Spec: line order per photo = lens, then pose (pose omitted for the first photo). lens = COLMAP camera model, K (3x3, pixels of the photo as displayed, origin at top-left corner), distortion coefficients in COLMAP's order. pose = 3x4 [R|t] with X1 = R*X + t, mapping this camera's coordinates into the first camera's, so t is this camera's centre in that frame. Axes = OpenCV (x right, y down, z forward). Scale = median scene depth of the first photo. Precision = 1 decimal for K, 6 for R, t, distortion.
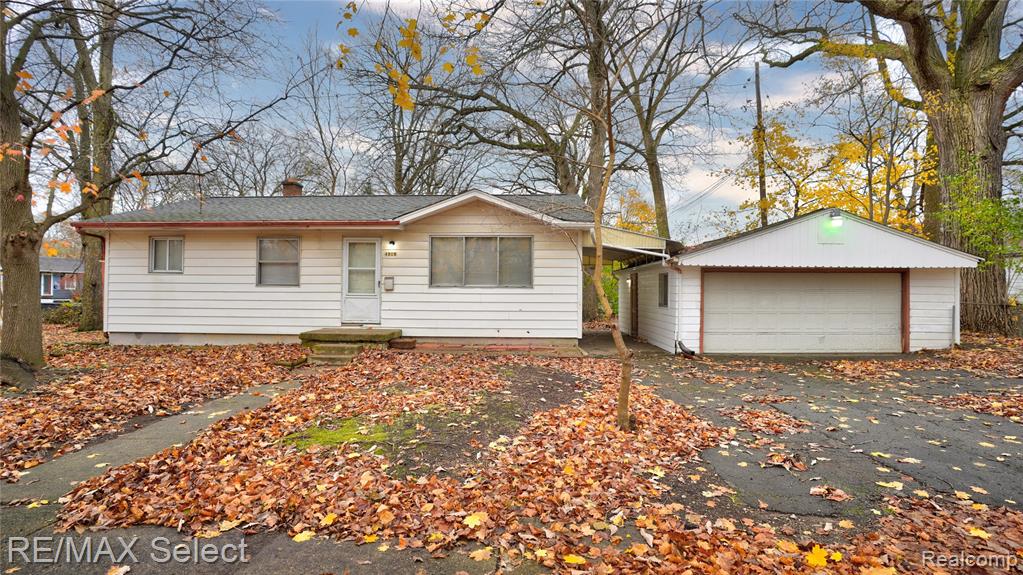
lens RADIAL K [[483.5, 0, 509.0], [0, 483.5, 287.8], [0, 0, 1]] dist [-0.053340, 0.020687]
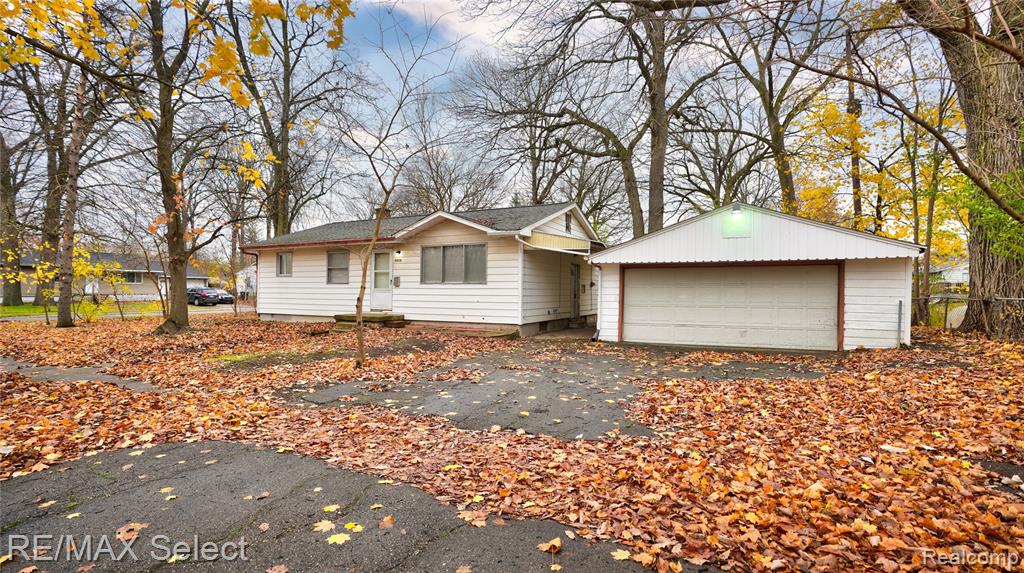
lens RADIAL K [[484.0, 0, 518.3], [0, 484.0, 286.0], [0, 0, 1]] dist [-0.053340, 0.020687]
pose [[0.904777, -0.005475, -0.425850, 0.661420], [0.005000, 0.999985, -0.002233, 0.009118], [0.425856, -0.000108, 0.904791, -0.111010]]
